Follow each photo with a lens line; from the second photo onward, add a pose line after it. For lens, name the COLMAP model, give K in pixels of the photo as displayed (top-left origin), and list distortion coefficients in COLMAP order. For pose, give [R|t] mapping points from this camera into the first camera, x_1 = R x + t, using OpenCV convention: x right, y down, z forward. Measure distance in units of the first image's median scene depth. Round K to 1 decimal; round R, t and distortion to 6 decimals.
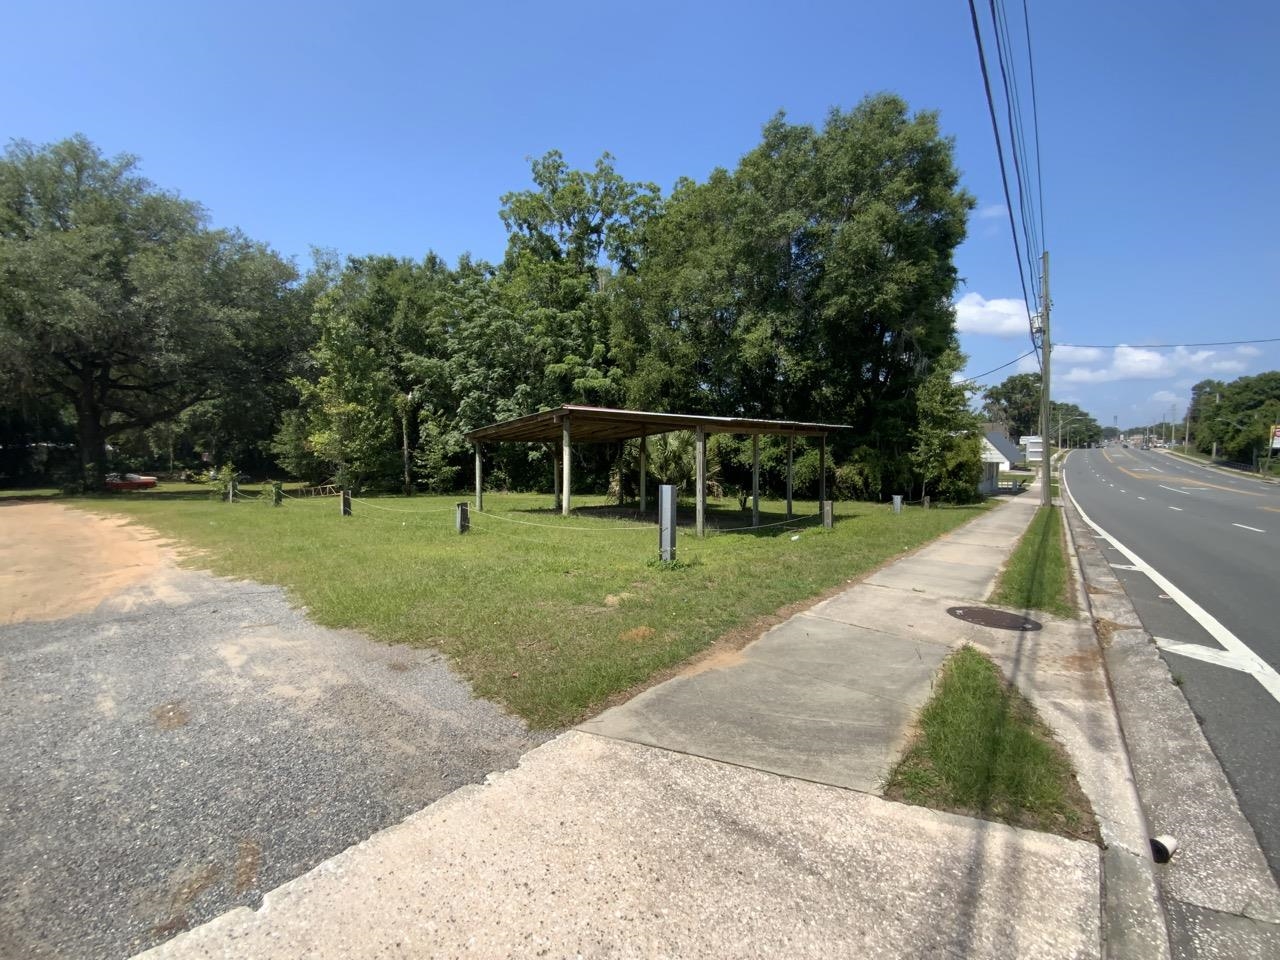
lens RADIAL K [[516.1, 0, 639.4], [0, 516.1, 484.5], [0, 0, 1]] dist [-0.001862, -0.008812]
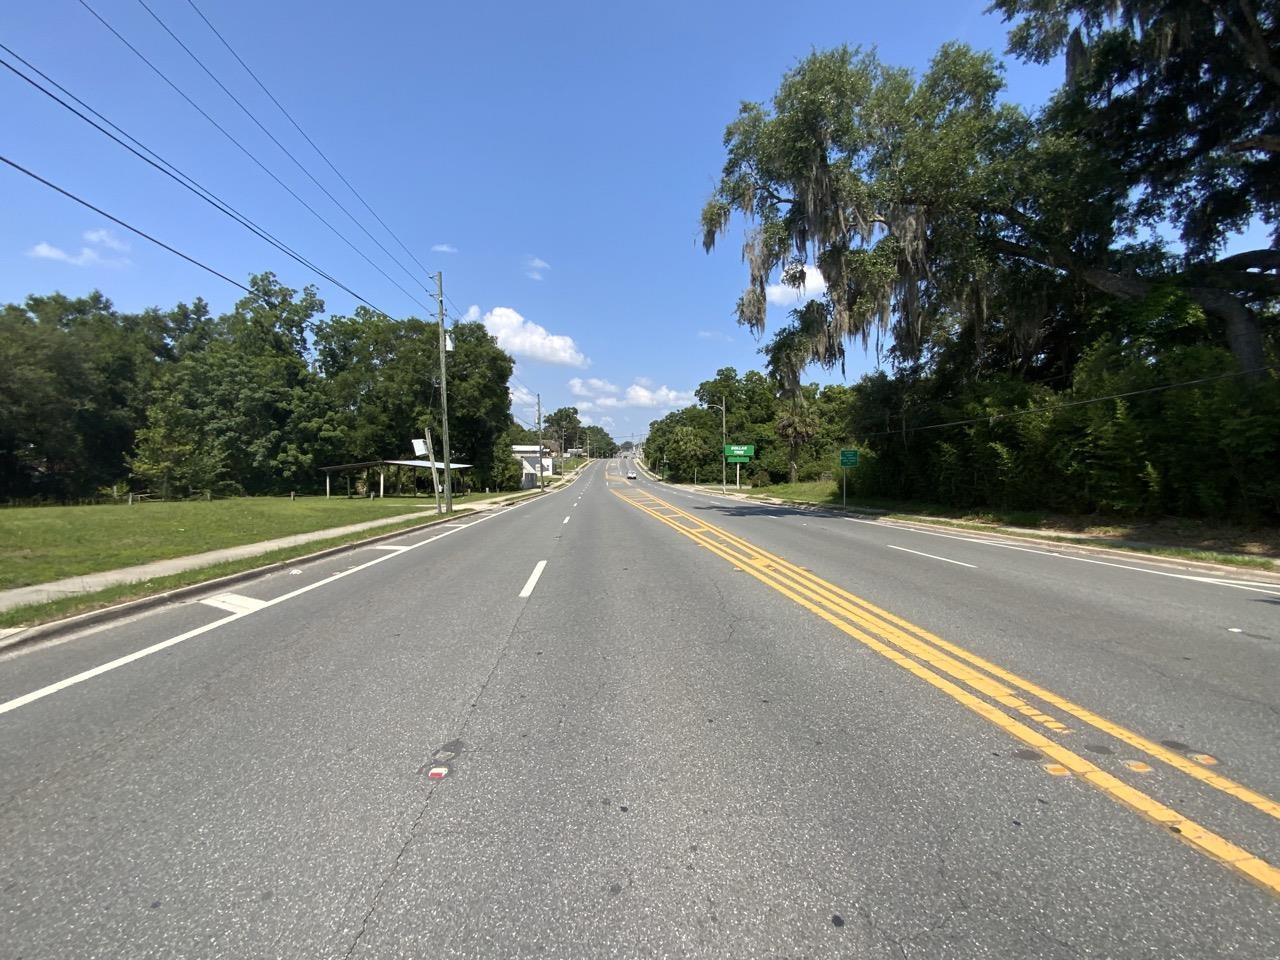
lens RADIAL K [[516.1, 0, 644.3], [0, 516.1, 479.9], [0, 0, 1]] dist [-0.001862, -0.008812]
pose [[0.720127, -0.019750, 0.693561, -0.538889], [0.031963, 0.999478, -0.004726, 0.010753], [-0.693106, 0.025571, 0.720382, -1.050348]]
